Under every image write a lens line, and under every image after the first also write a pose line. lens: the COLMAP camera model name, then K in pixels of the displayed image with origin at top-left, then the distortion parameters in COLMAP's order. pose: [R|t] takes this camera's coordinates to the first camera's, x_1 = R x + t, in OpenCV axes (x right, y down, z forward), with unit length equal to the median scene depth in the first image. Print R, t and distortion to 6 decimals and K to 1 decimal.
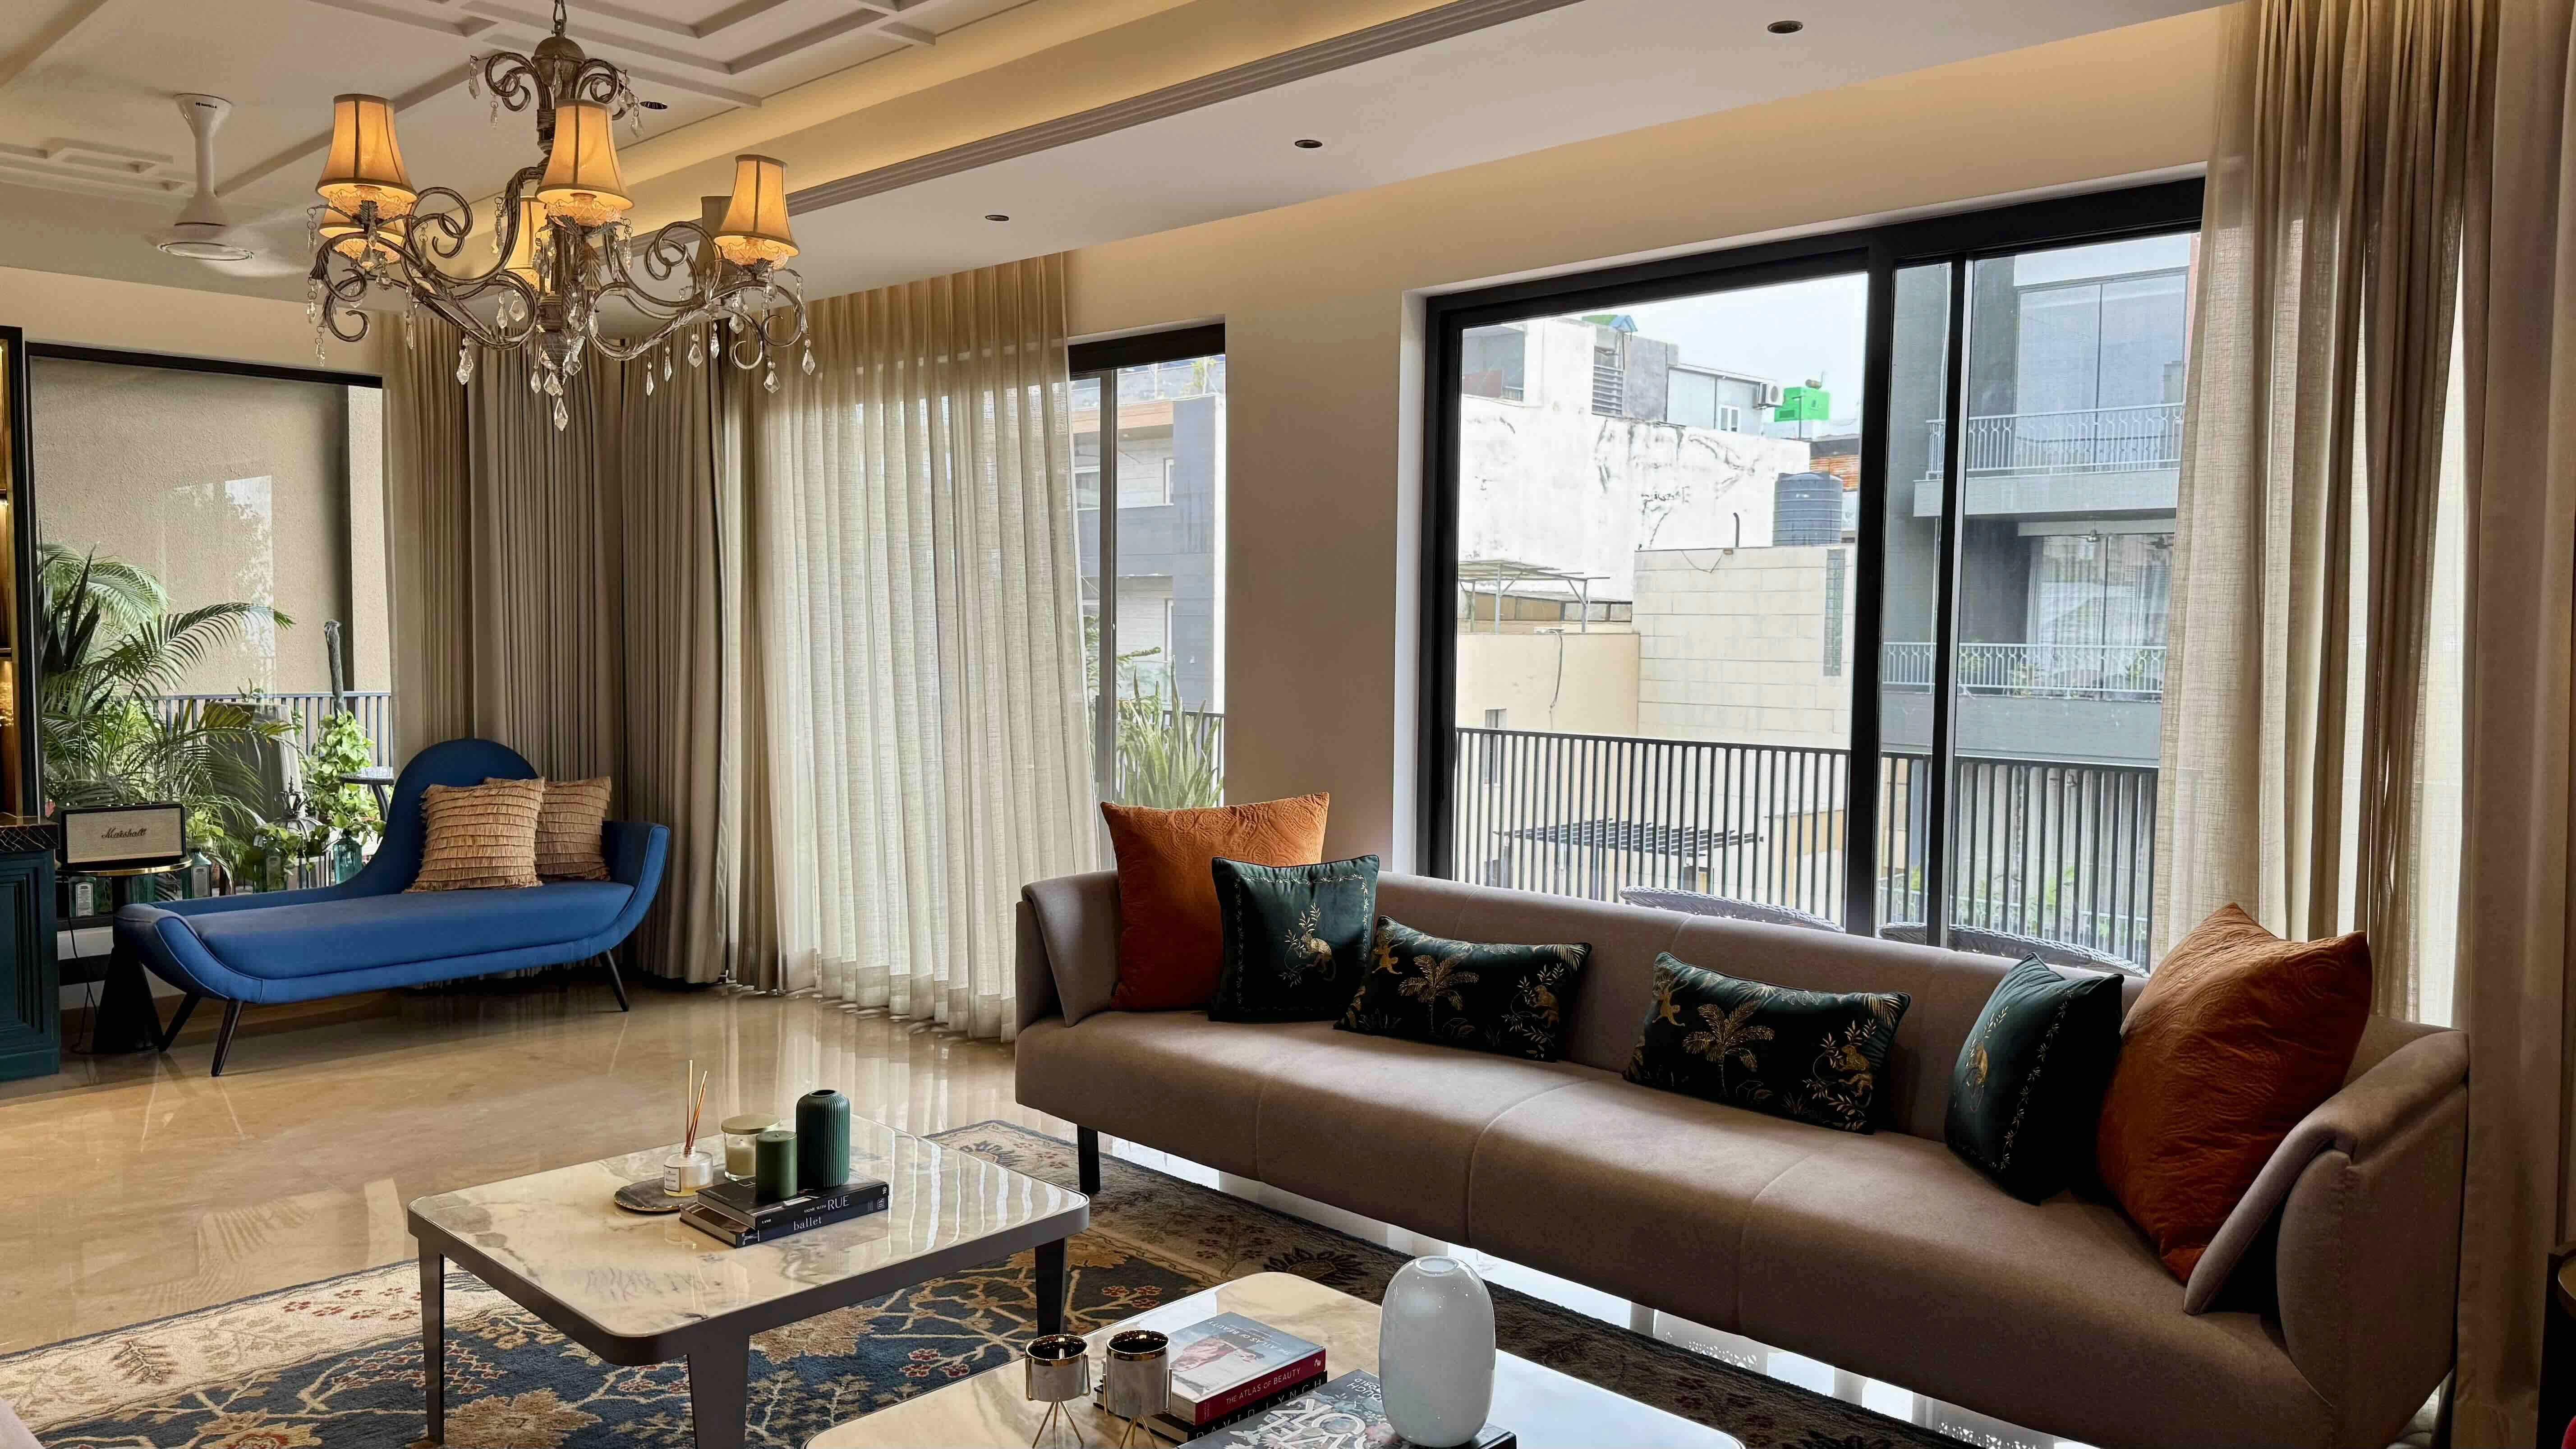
lens RADIAL K [[1810.6, 0, 1283.6], [0, 1810.6, 719.7], [0, 0, 1]] dist [0.085892, -0.113231]
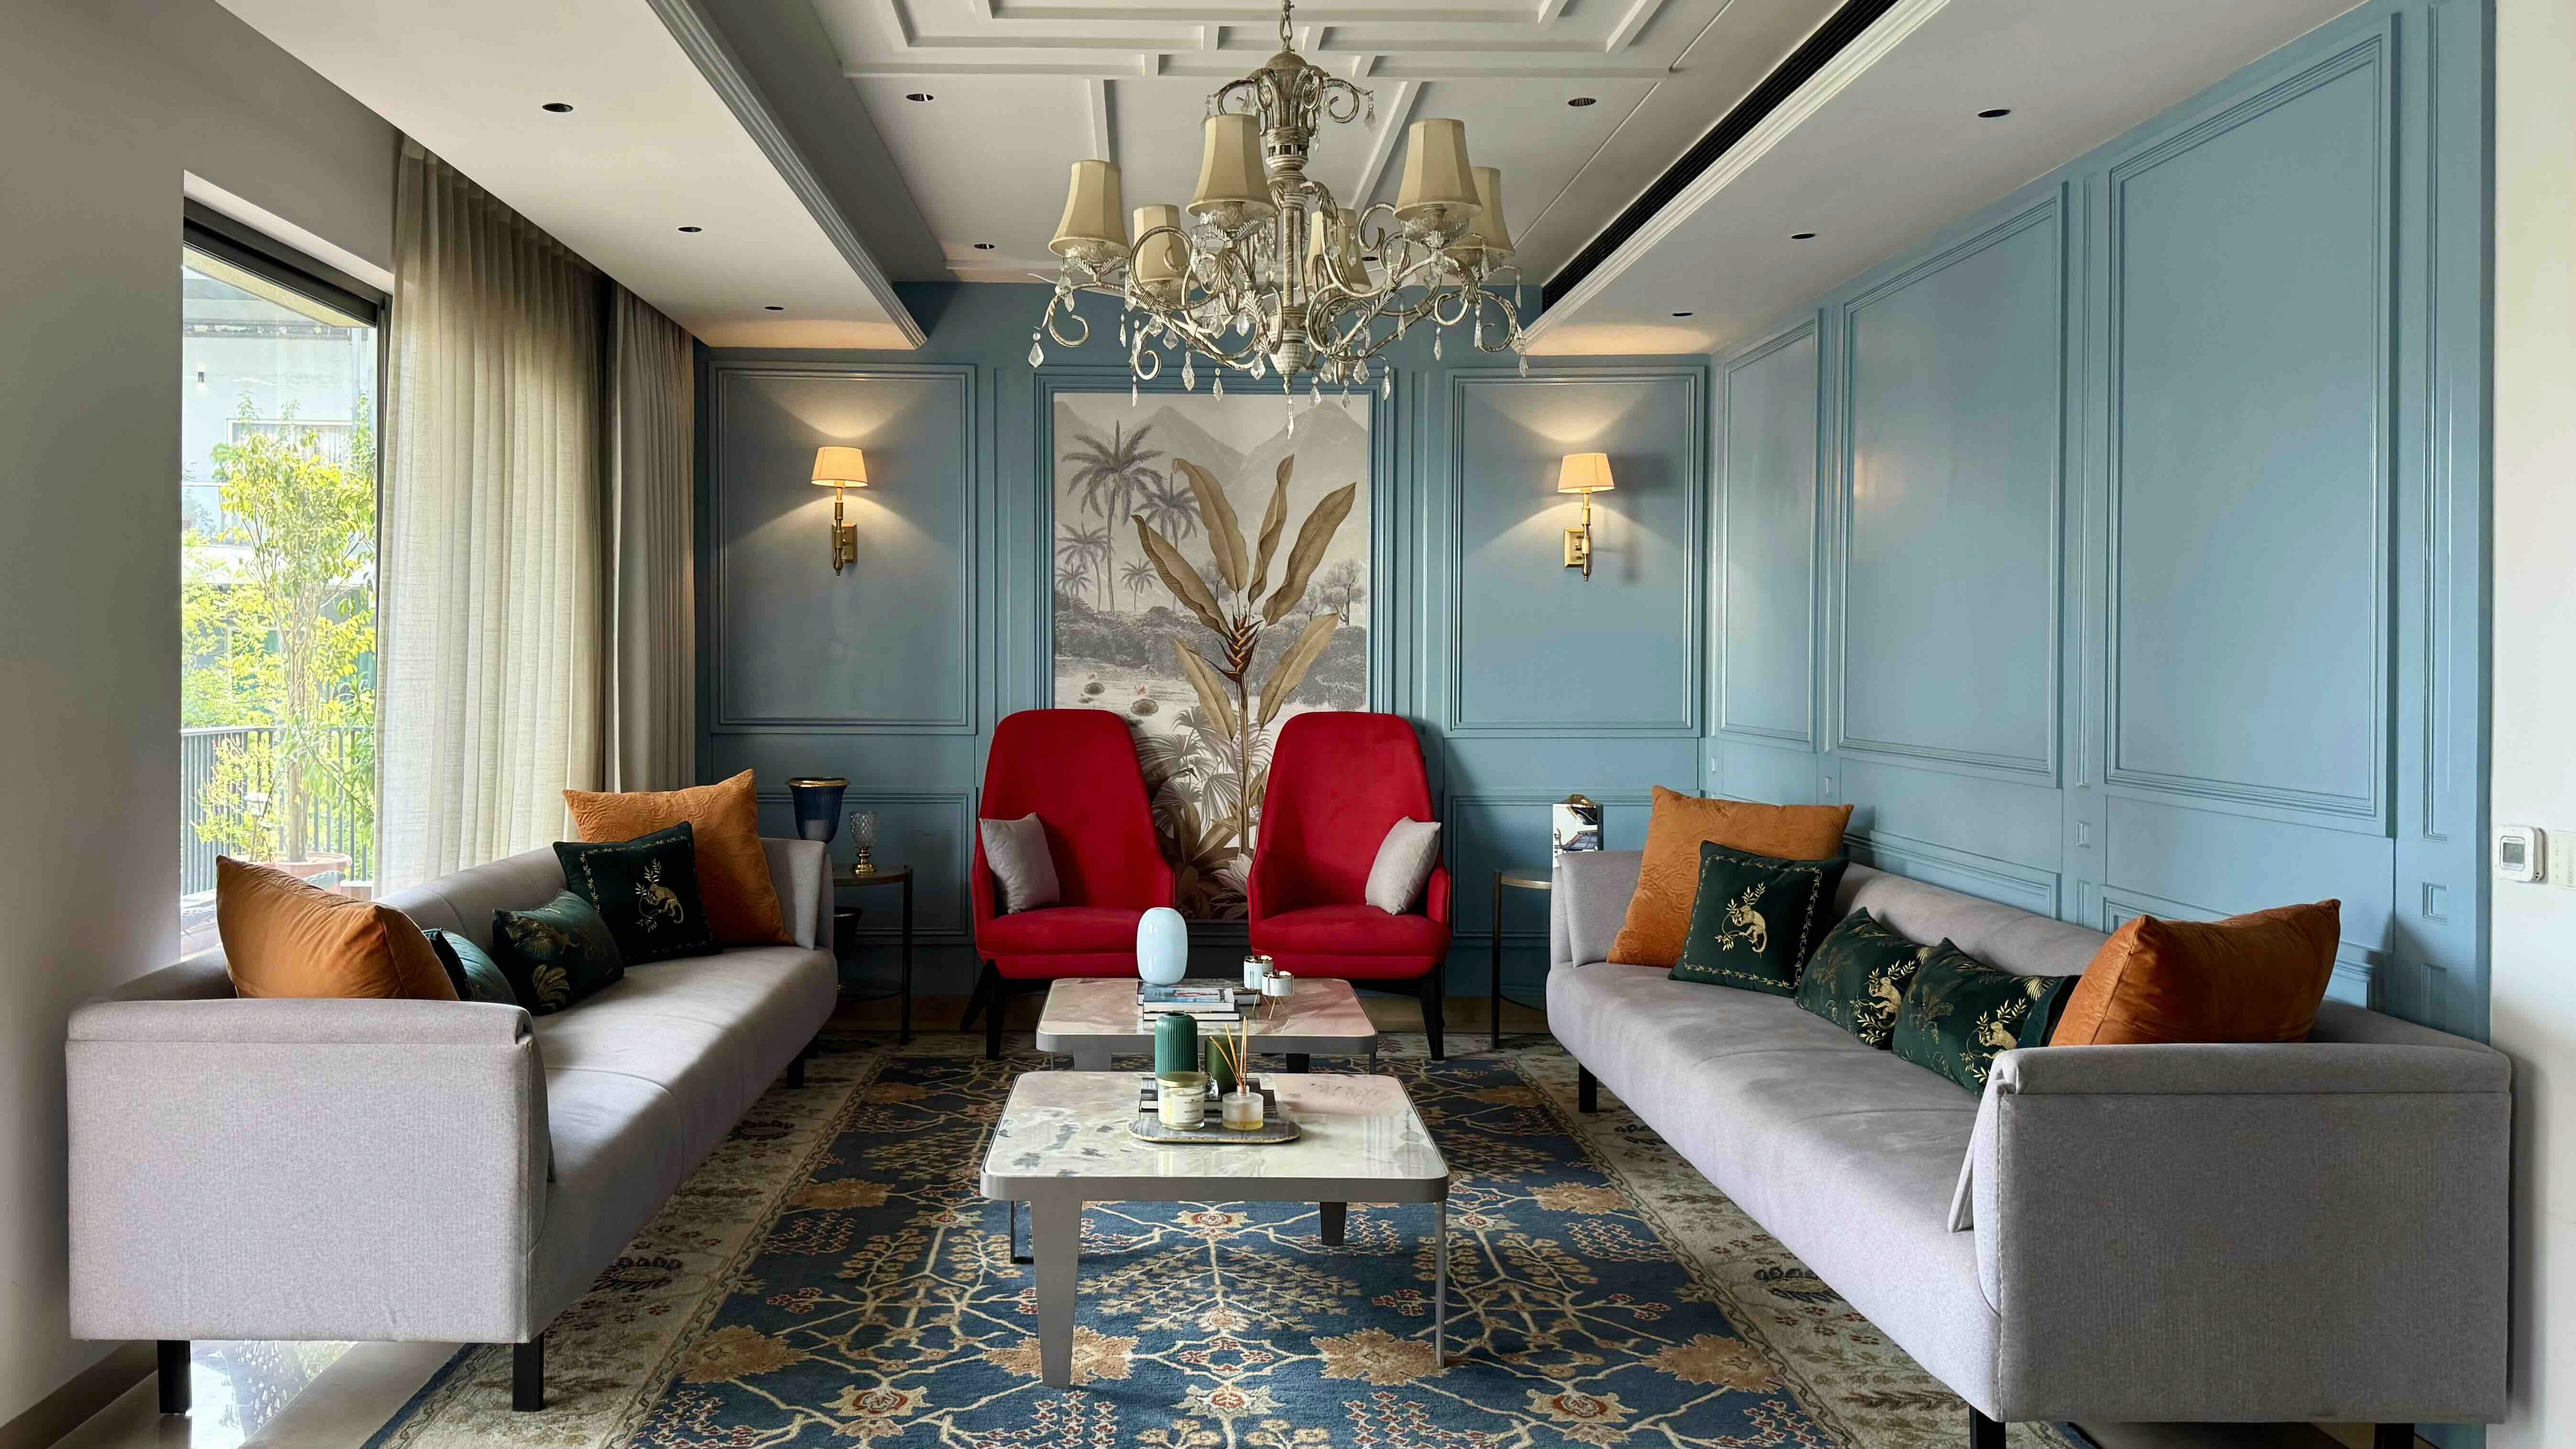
lens RADIAL K [[1911.4, 0, 1151.1], [0, 1911.4, 667.1], [0, 0, 1]] dist [0.117685, -0.130911]
pose [[-0.694409, -0.016166, 0.719399, -0.854068], [0.030167, 0.998215, 0.051551, -0.068063], [-0.718948, 0.057500, -0.692681, 1.388308]]
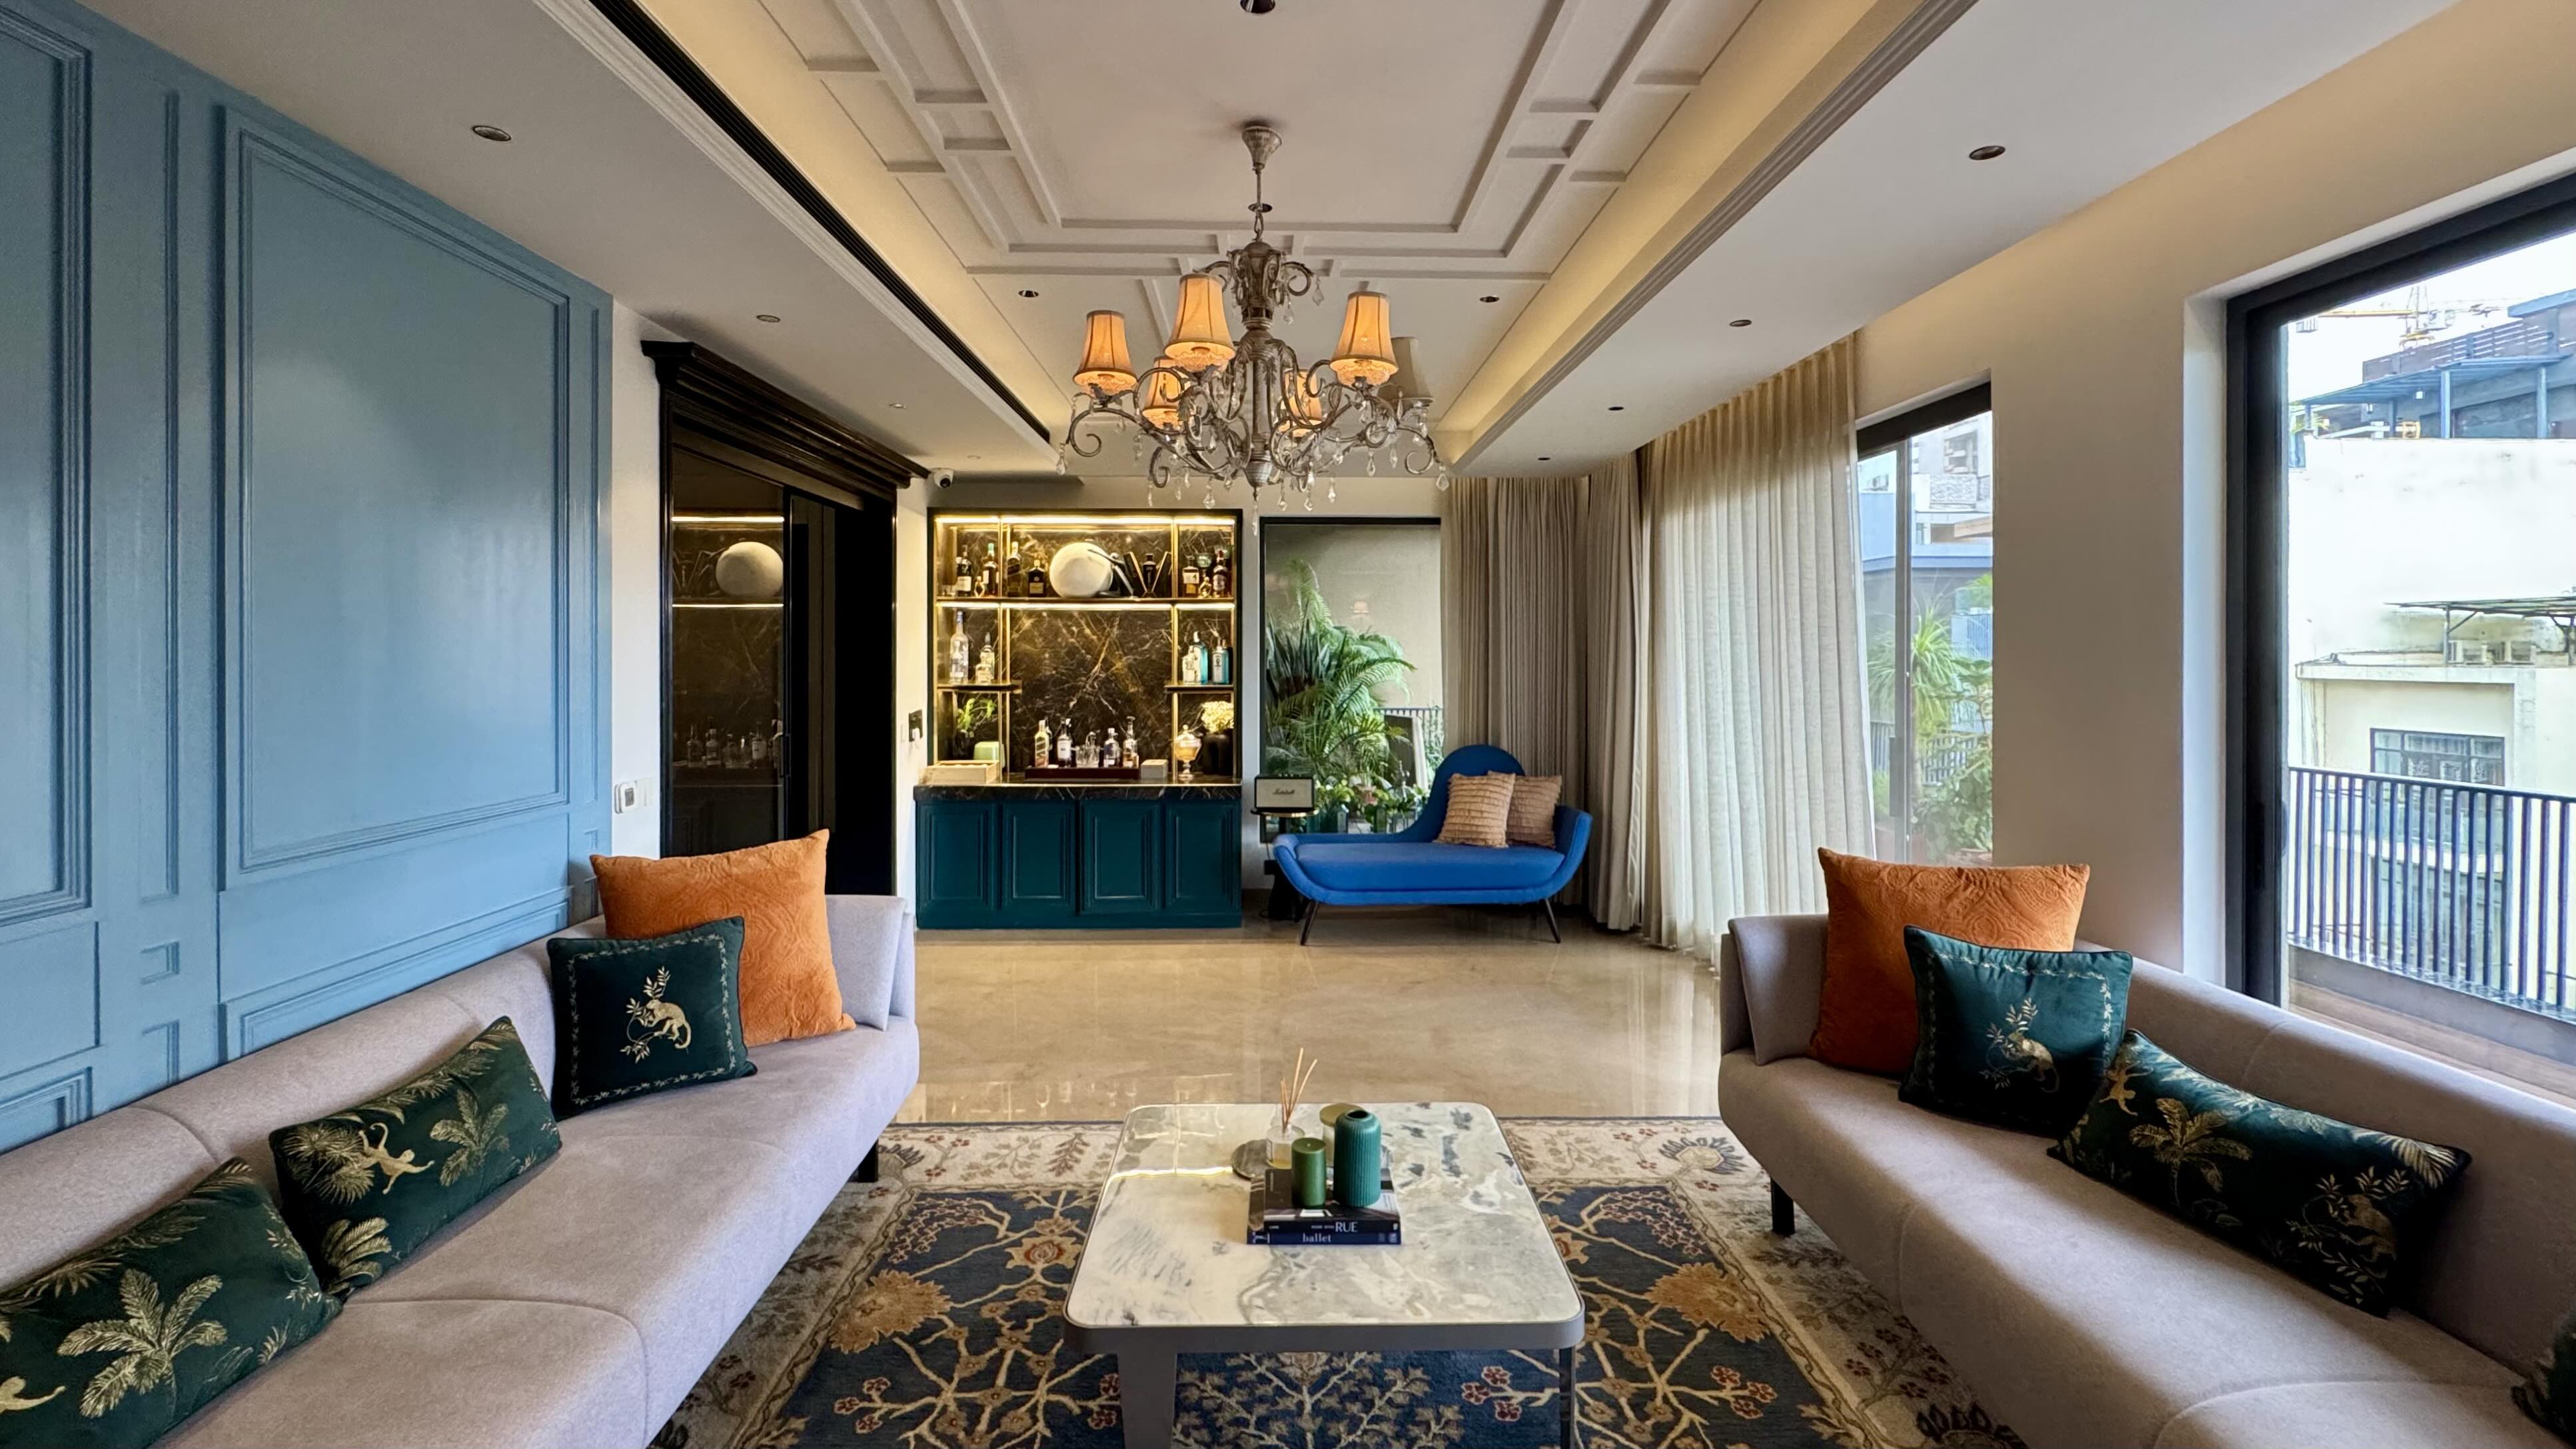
lens RADIAL K [[1094.0, 0, 1286.9], [0, 1094.0, 651.1], [0, 0, 1]] dist [0.000965, 0.000163]
pose [[0.713610, -0.011126, -0.700455, 0.133582], [-0.032139, 0.998301, -0.048600, -0.029617], [0.699806, 0.057194, 0.712040, 0.360084]]
